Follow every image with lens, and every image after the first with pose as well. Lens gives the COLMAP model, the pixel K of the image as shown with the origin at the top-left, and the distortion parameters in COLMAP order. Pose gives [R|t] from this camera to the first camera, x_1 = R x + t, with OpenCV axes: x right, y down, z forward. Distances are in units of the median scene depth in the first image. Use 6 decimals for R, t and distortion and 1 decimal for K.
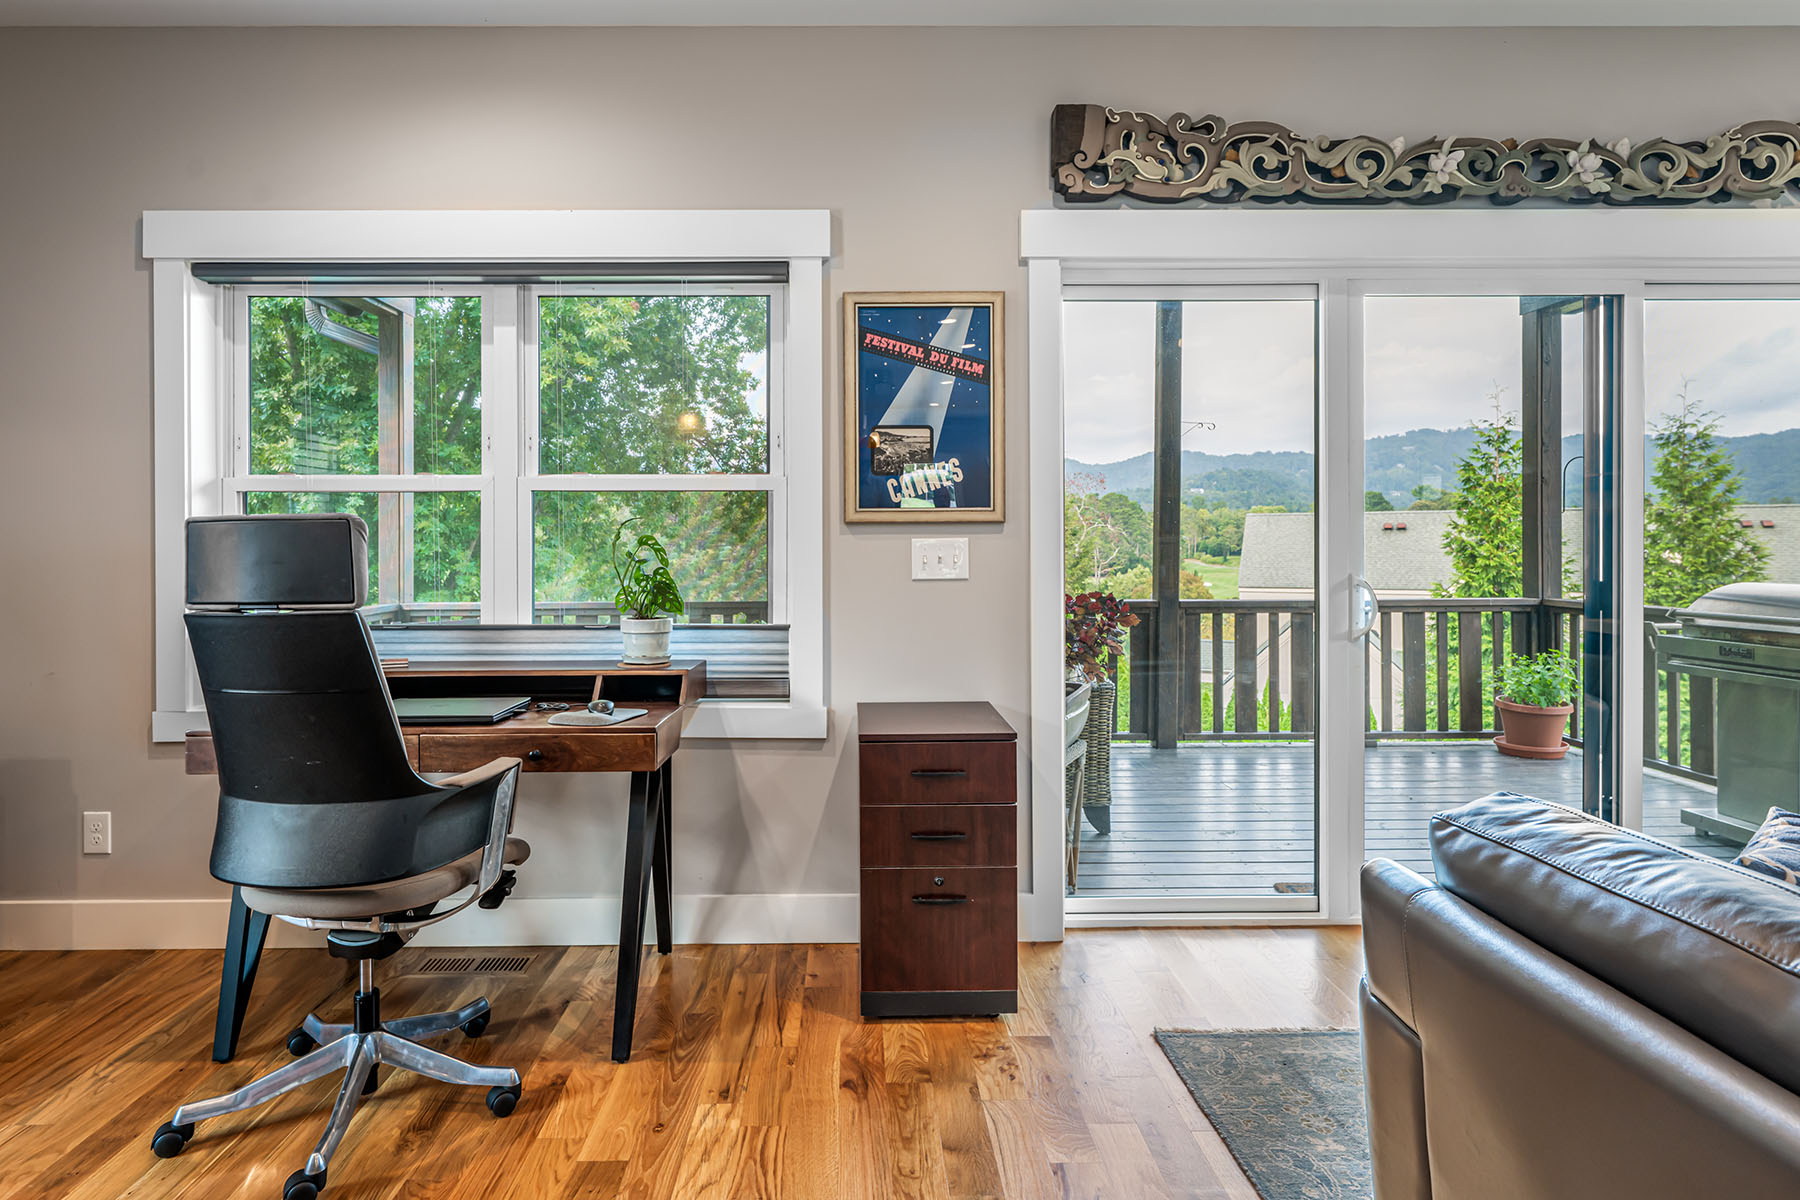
lens RADIAL K [[986.7, 0, 866.3], [0, 986.7, 550.7], [0, 0, 1]] dist [0.001799, 0.003316]
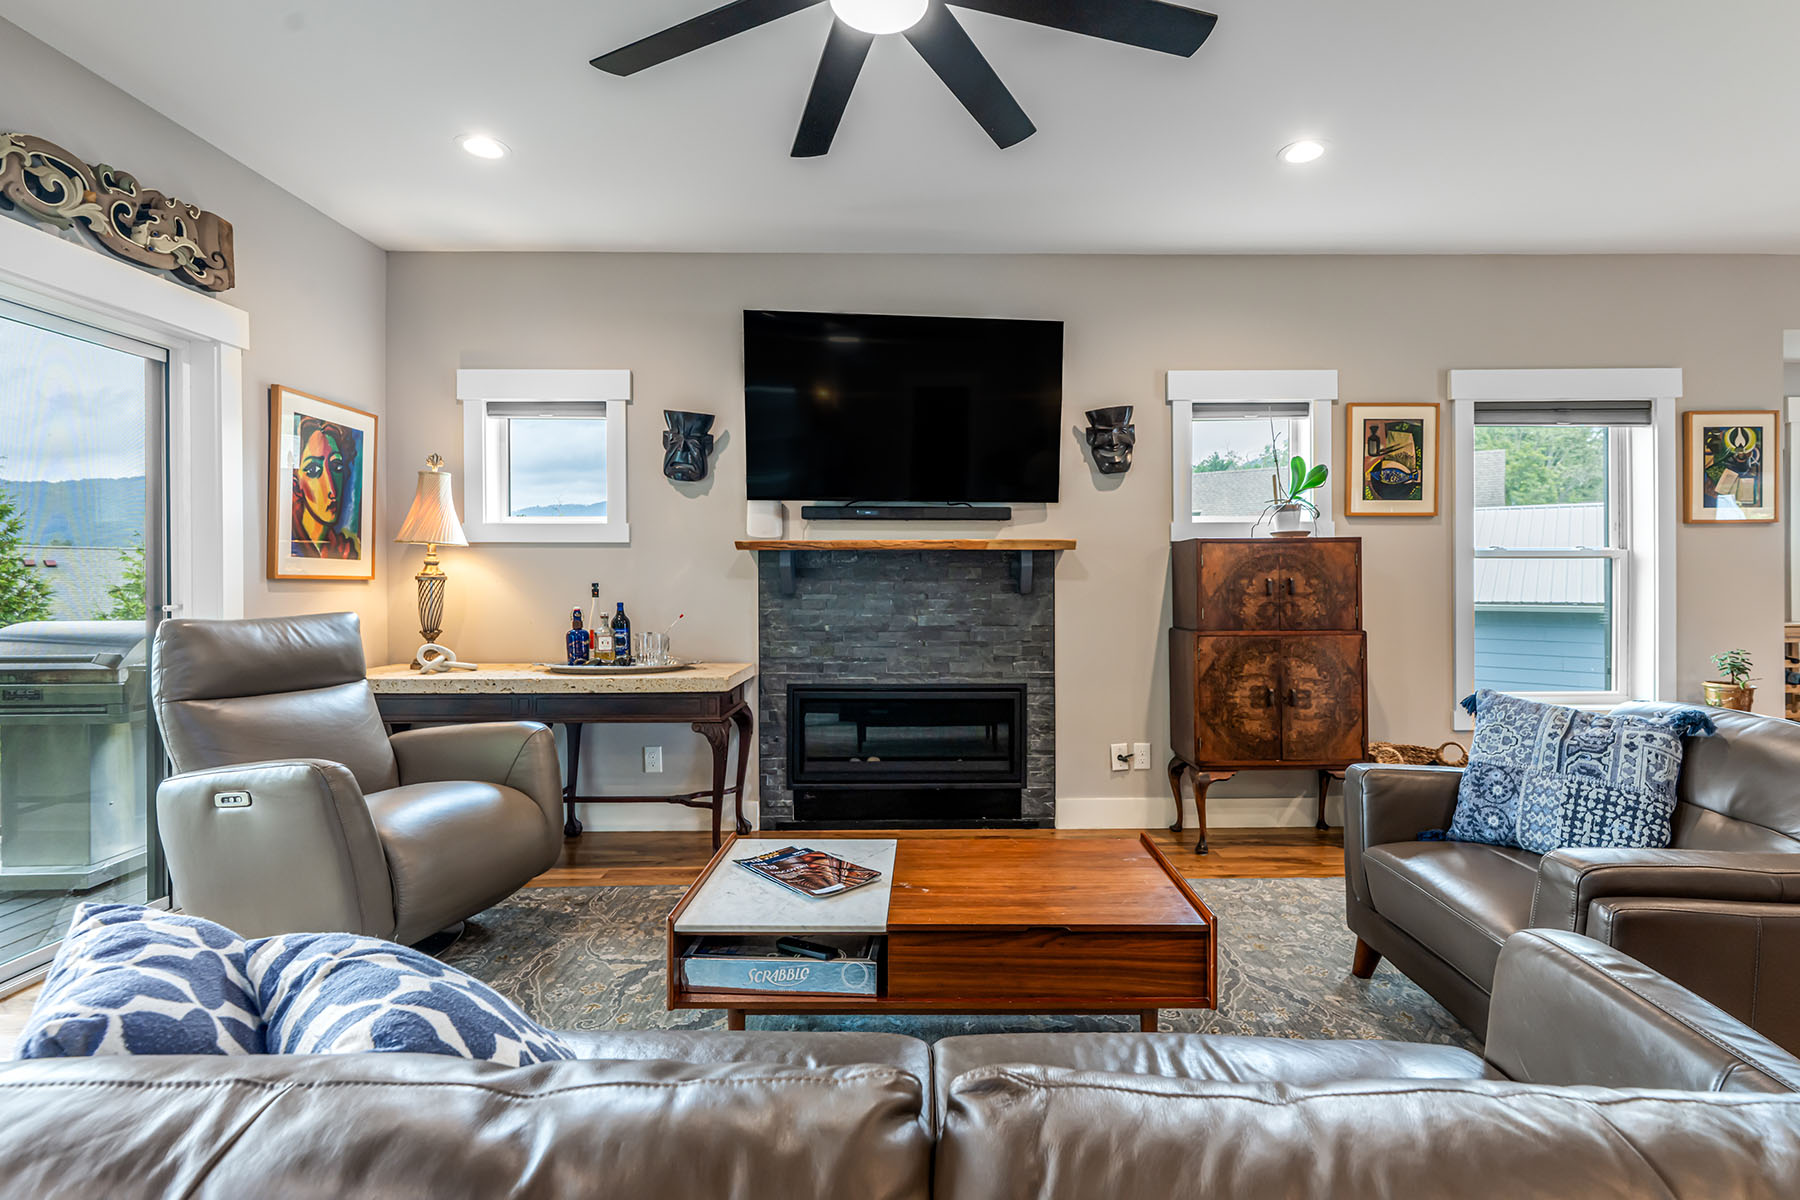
lens RADIAL K [[811.6, 0, 933.6], [0, 811.6, 584.0], [0, 0, 1]] dist [-0.003918, -0.000294]
pose [[0.001612, -0.001153, 0.999998, 0.121801], [0.005692, 0.999983, 0.001144, -0.000468], [-0.999982, 0.005691, 0.001619, 0.142683]]
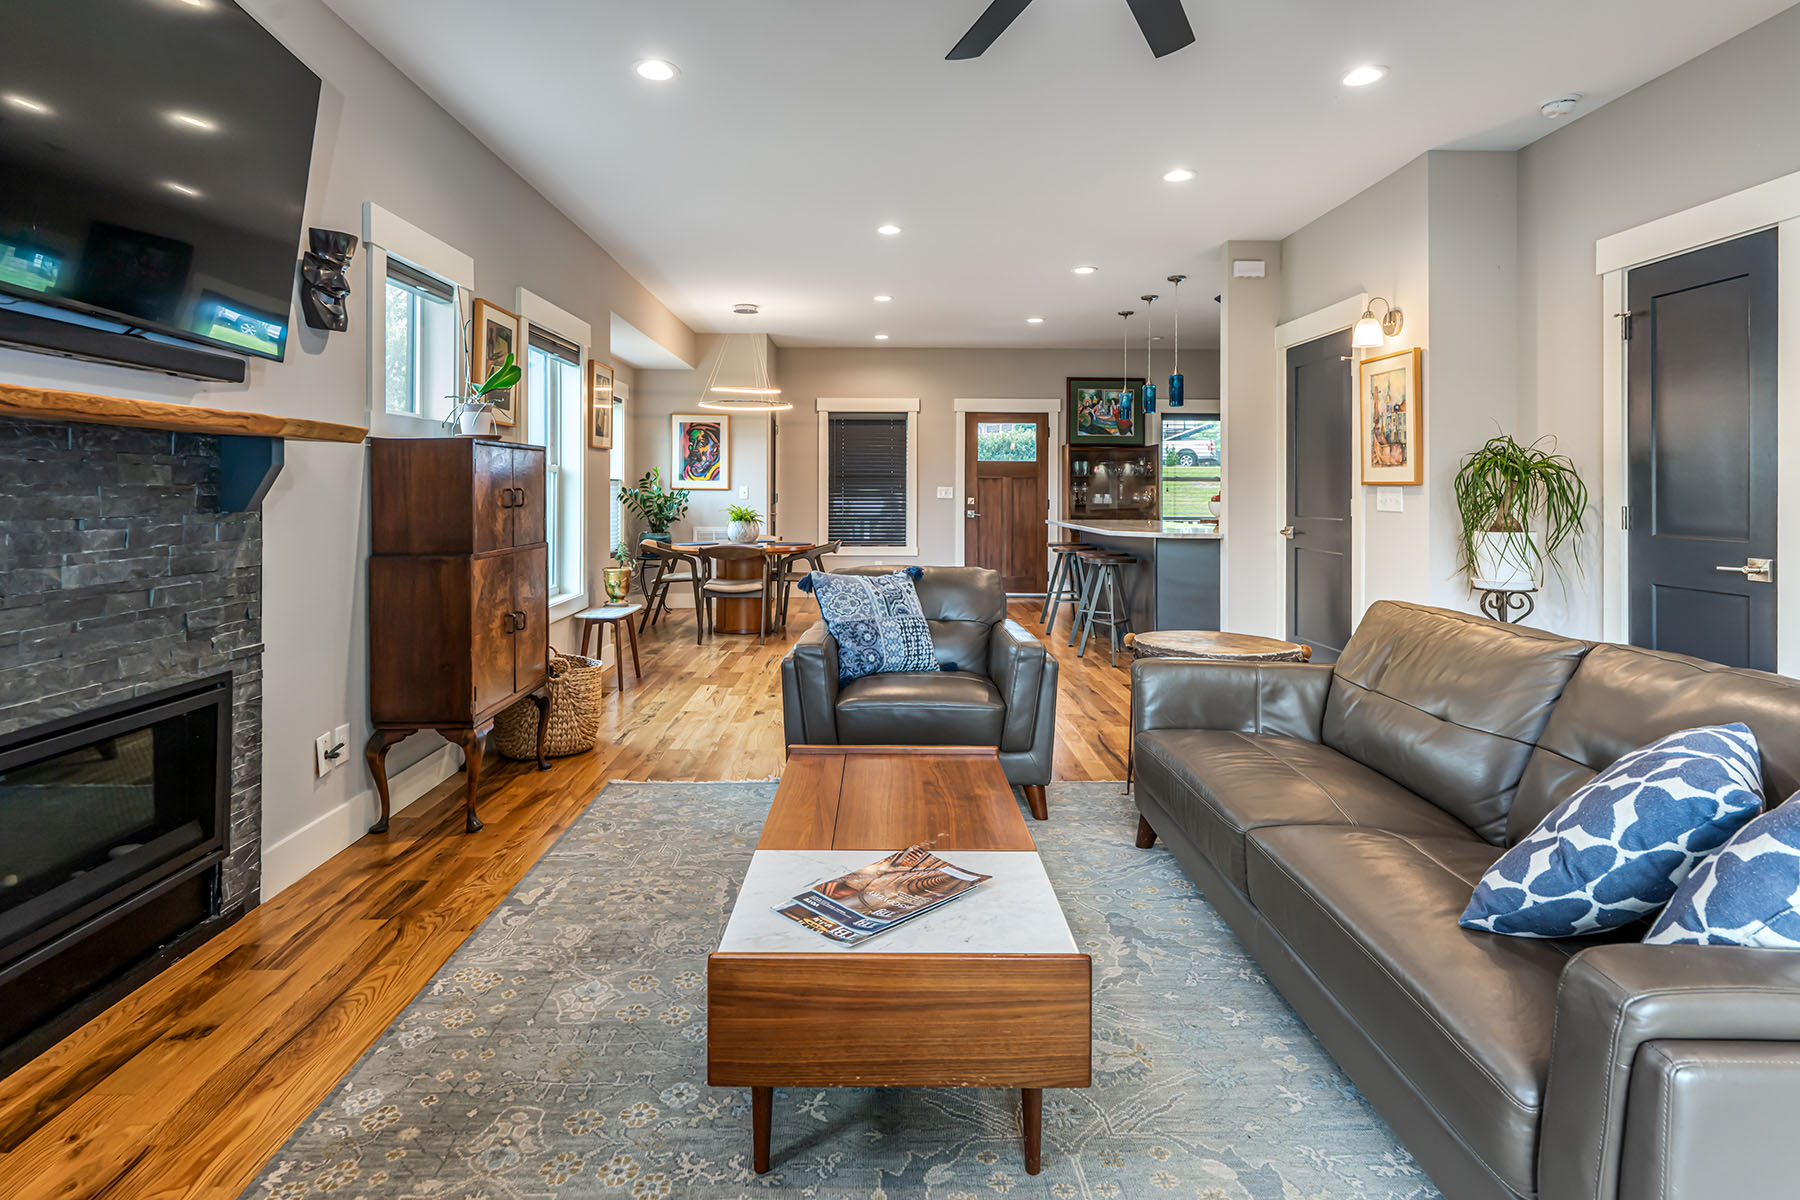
lens RADIAL K [[910.2, 0, 875.4], [0, 910.2, 492.7], [0, 0, 1]] dist [-0.005887, 0.003455]
pose [[-0.999886, 0.001147, 0.015069, 0.838820], [0.001235, 0.999982, 0.005845, -0.005718], [-0.015062, 0.005863, -0.999869, 0.837709]]
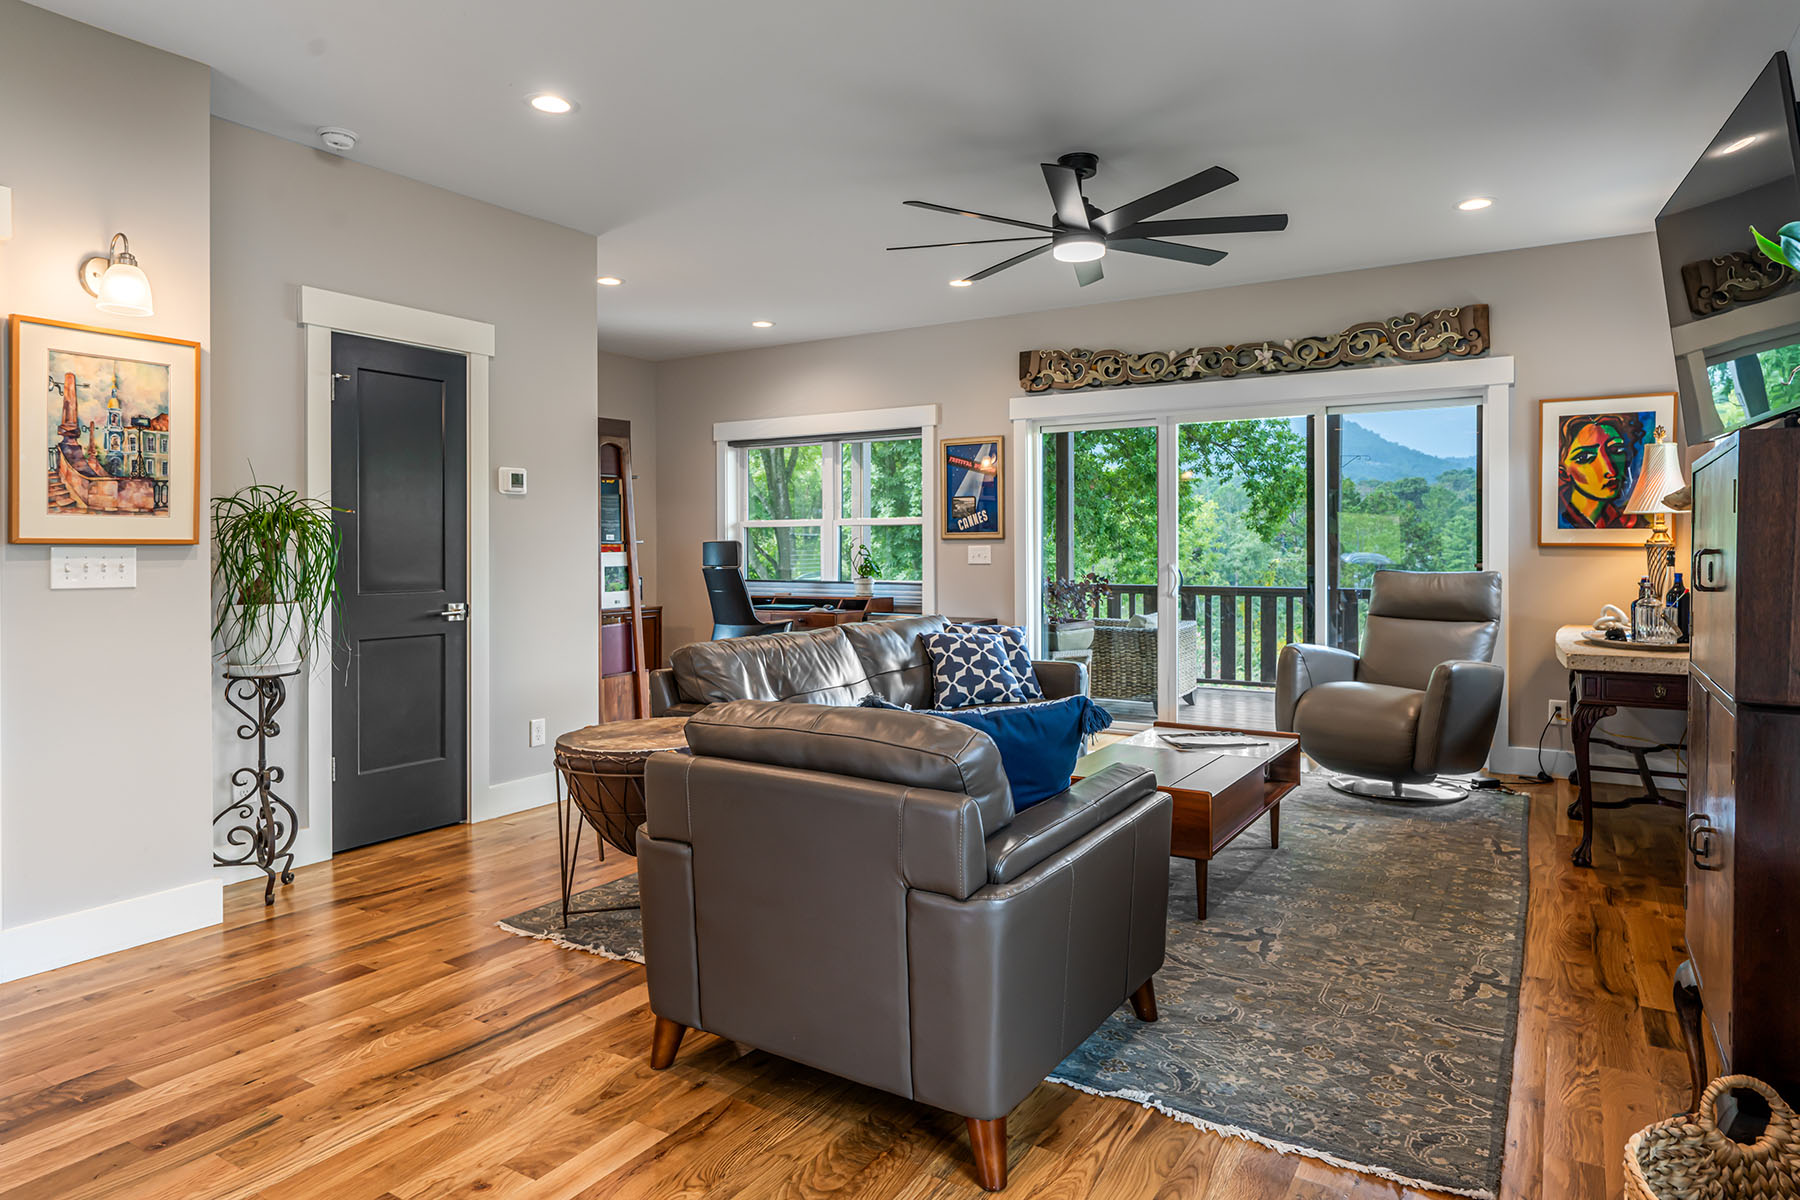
lens RADIAL K [[1092.3, 0, 916.3], [0, 1092.3, 554.1], [0, 0, 1]] dist [0.004944, -0.001855]
pose [[0.848763, 0.003101, -0.528764, 1.284570], [-0.000934, 0.999990, 0.004365, -0.004658], [0.528772, -0.003211, 0.848758, -1.205809]]
